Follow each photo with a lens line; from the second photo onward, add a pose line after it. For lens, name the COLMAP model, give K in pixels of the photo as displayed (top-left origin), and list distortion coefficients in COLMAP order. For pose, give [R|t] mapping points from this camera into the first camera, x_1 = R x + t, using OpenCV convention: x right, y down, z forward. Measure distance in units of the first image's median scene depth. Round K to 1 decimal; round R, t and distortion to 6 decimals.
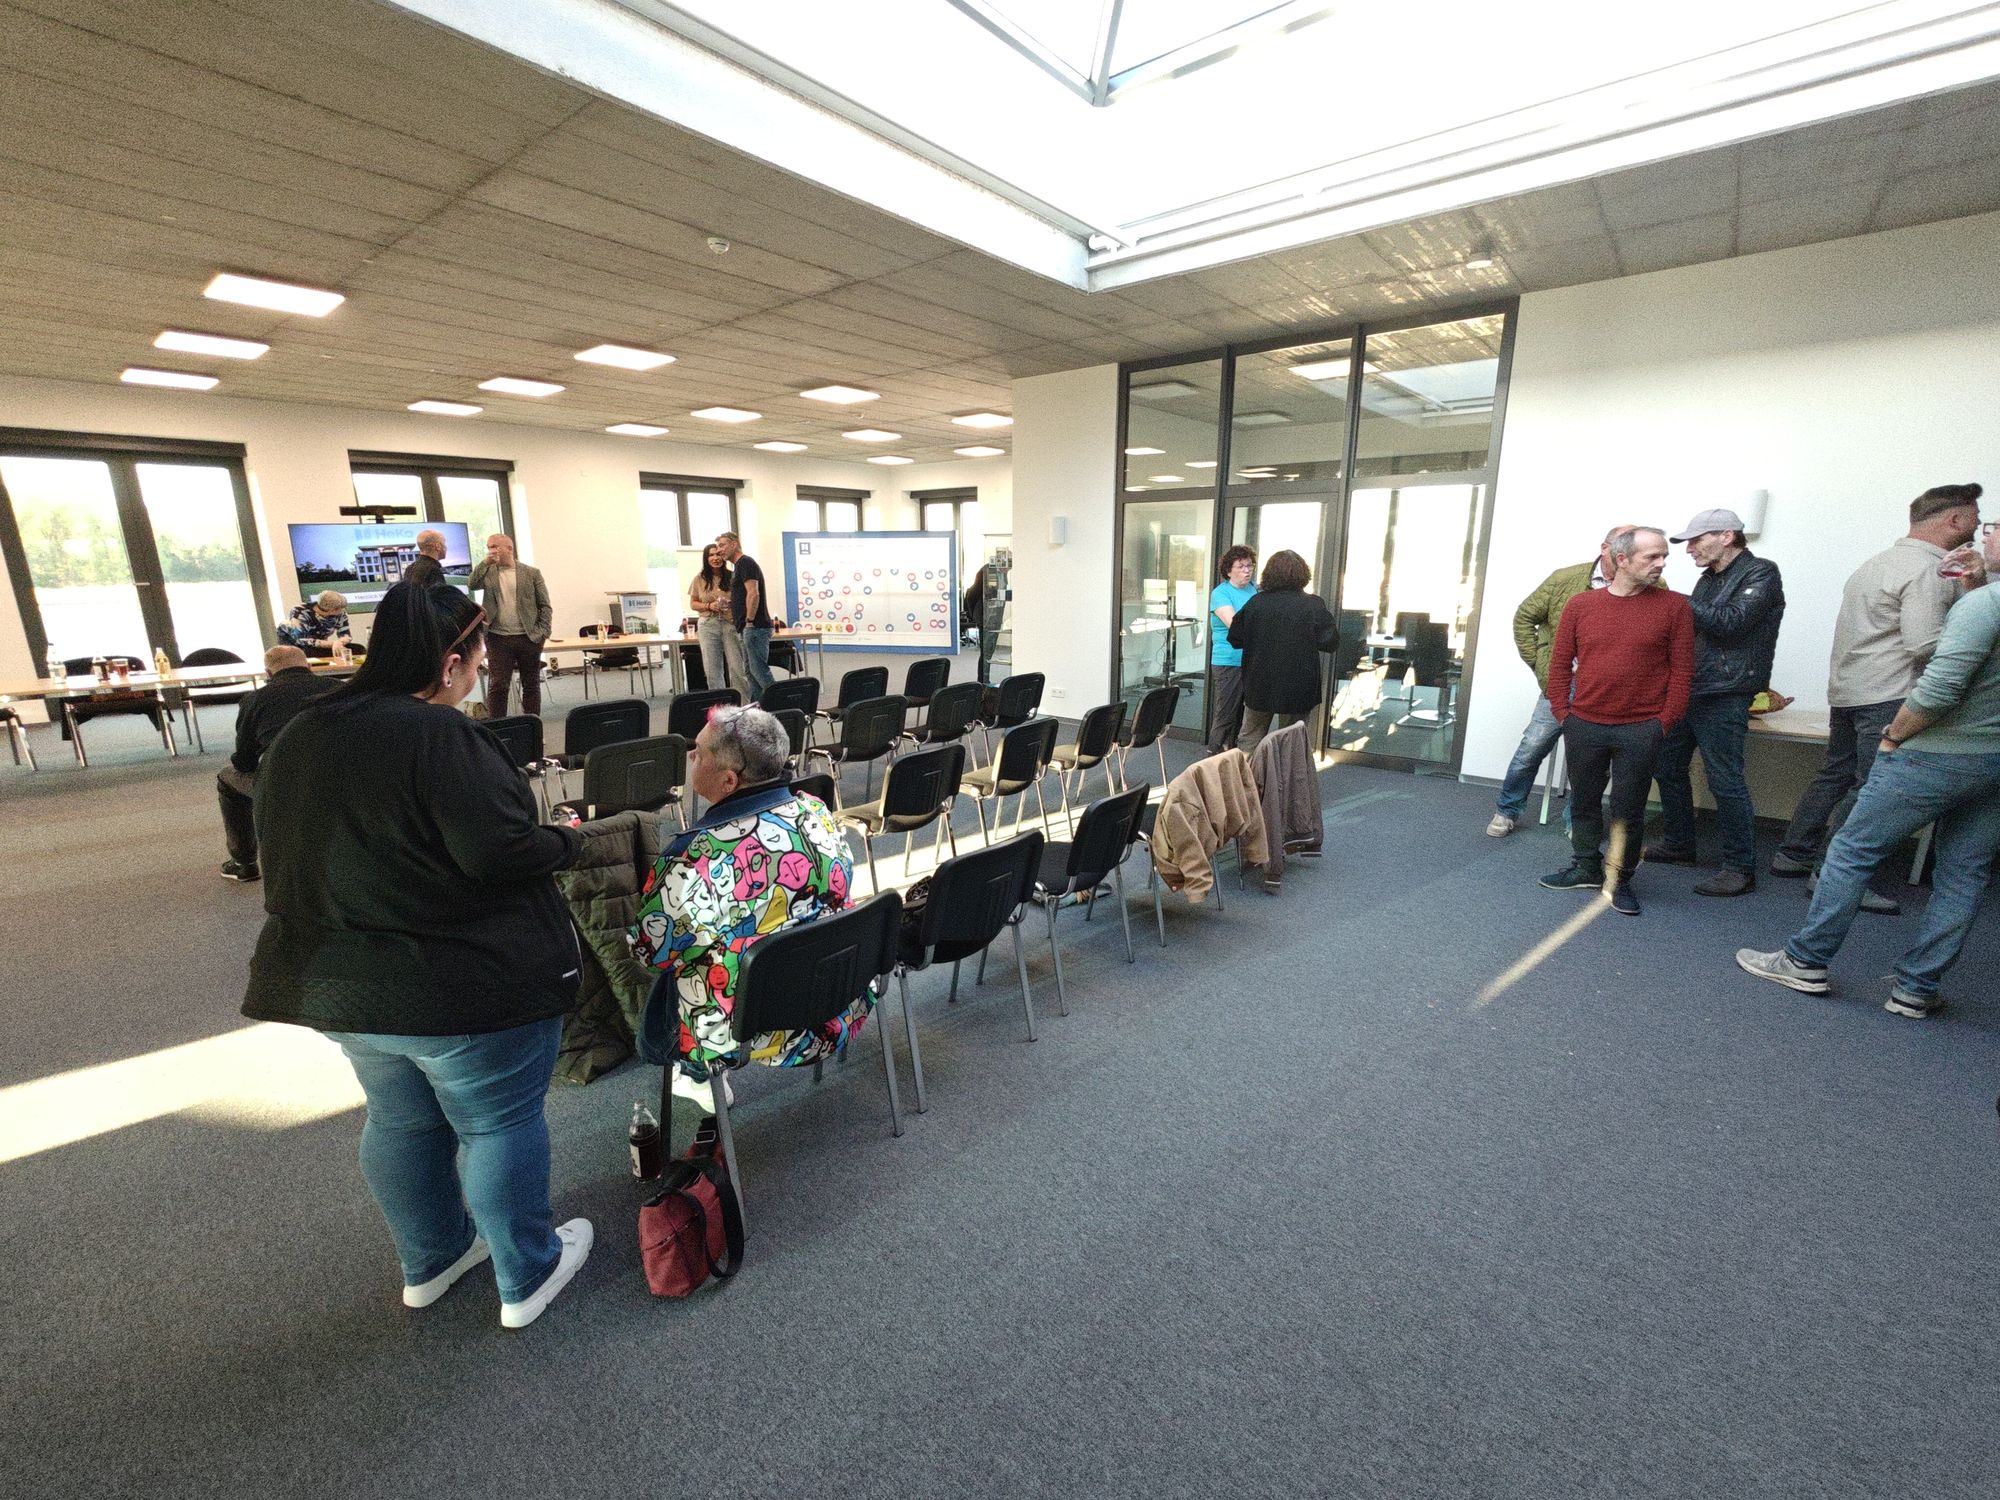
lens RADIAL K [[868.1, 0, 1028.6], [0, 868.1, 789.9], [0, 0, 1]] dist [0.001363, -0.001536]
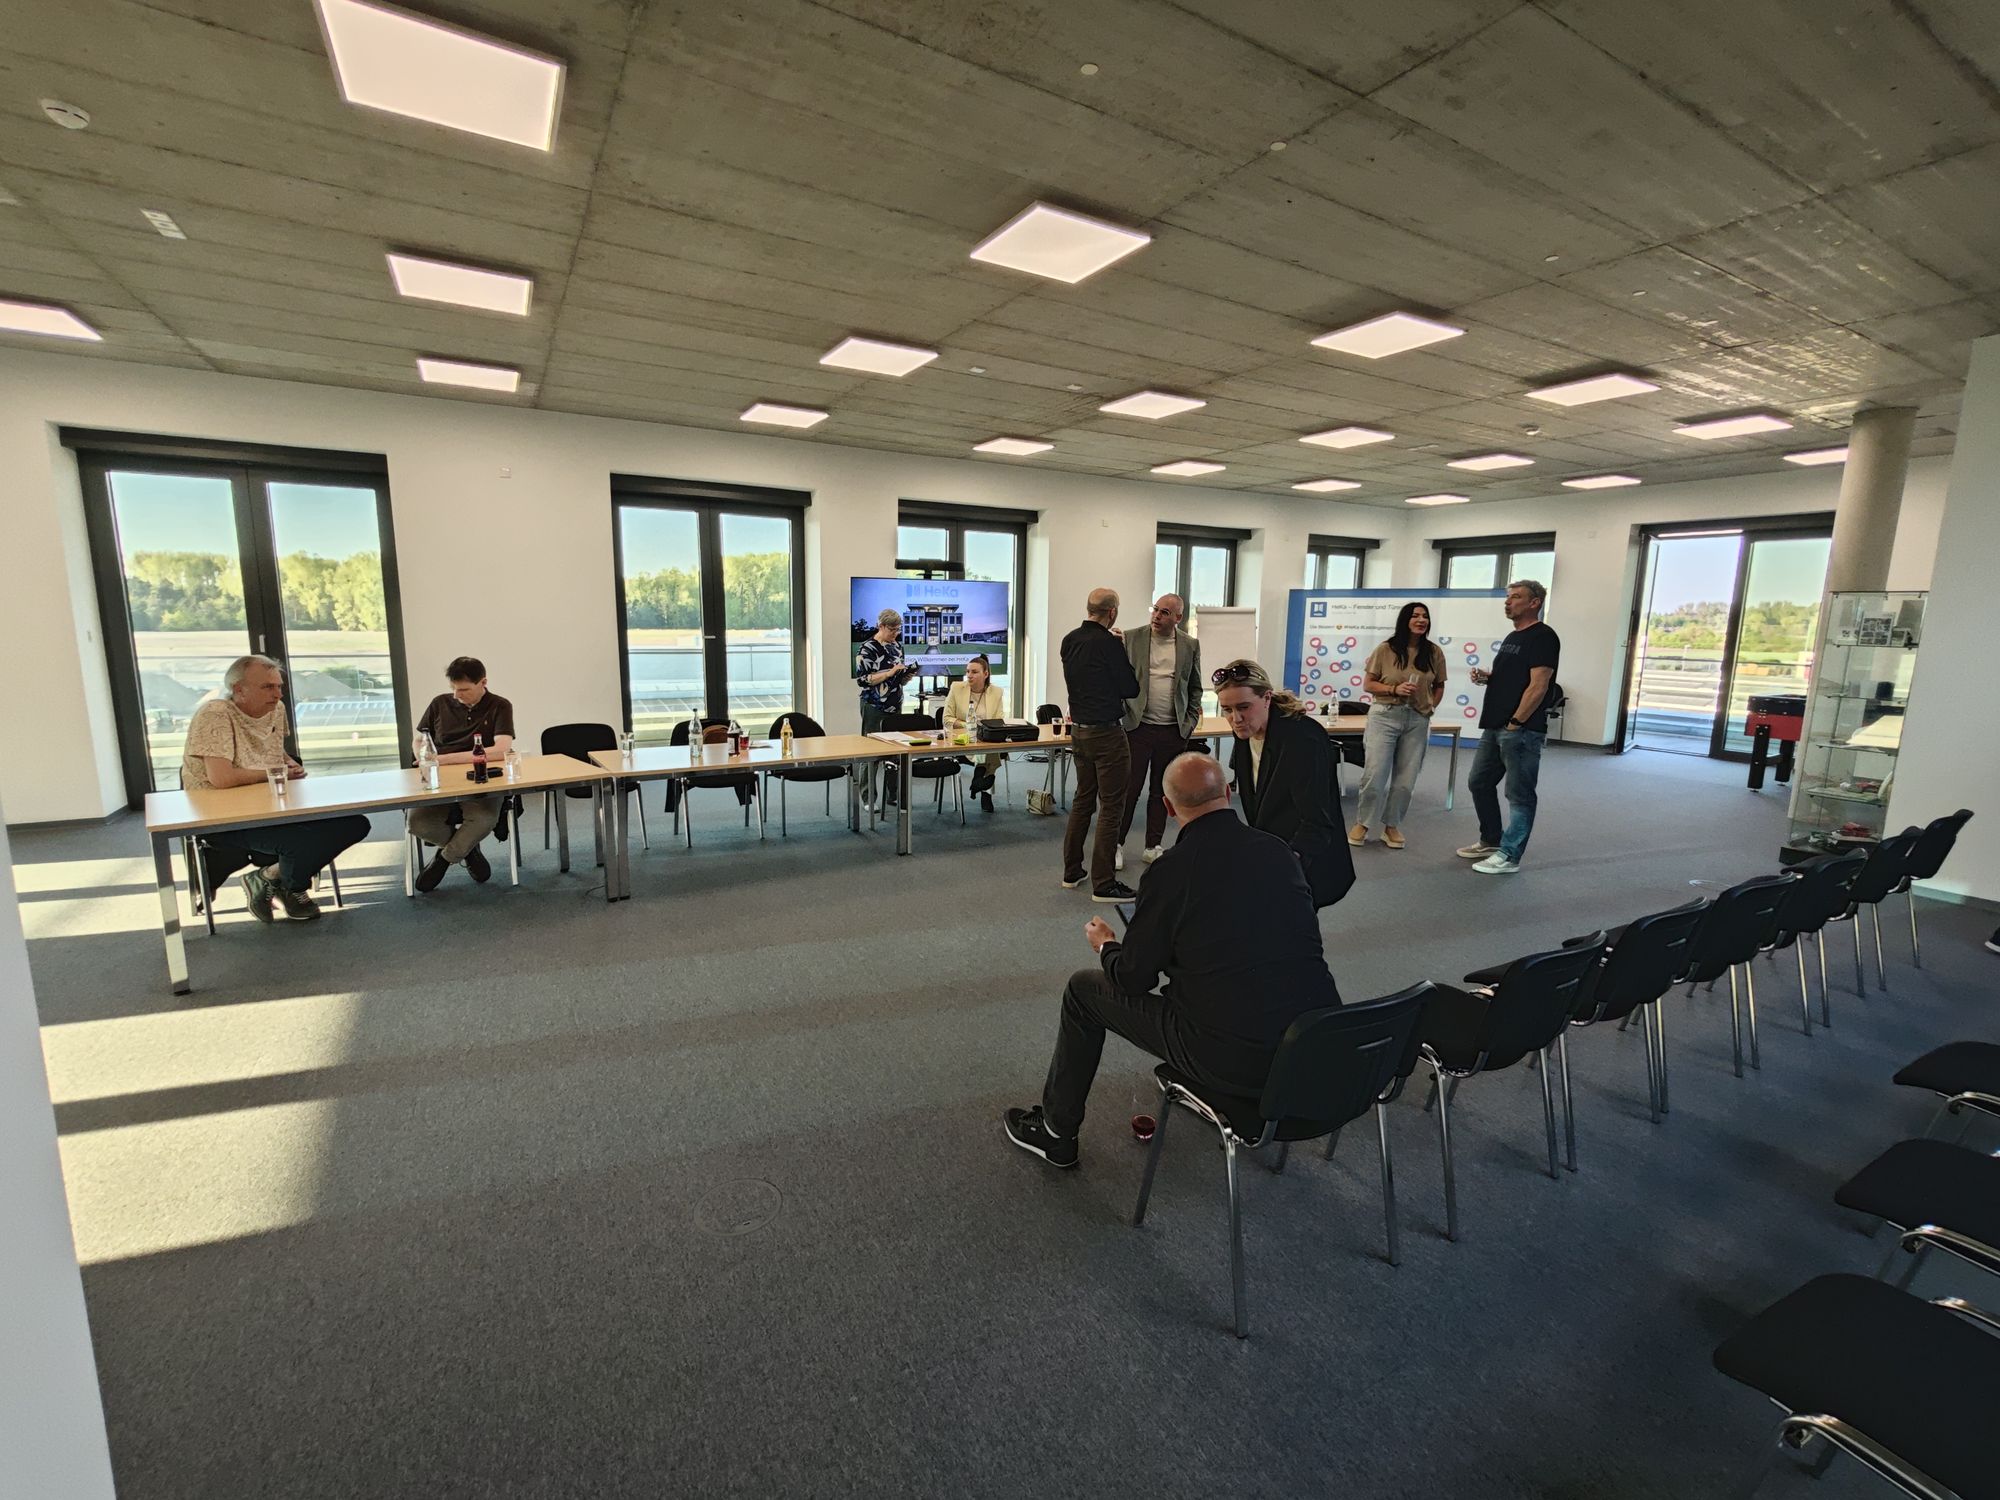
lens RADIAL K [[868.1, 0, 1014.8], [0, 868.1, 748.8], [0, 0, 1]] dist [0.001363, -0.001536]
pose [[0.950586, 0.055460, -0.305467, -0.378720], [-0.089787, 0.990979, -0.099490, -0.057226], [0.297194, 0.122001, 0.946991, 0.216606]]
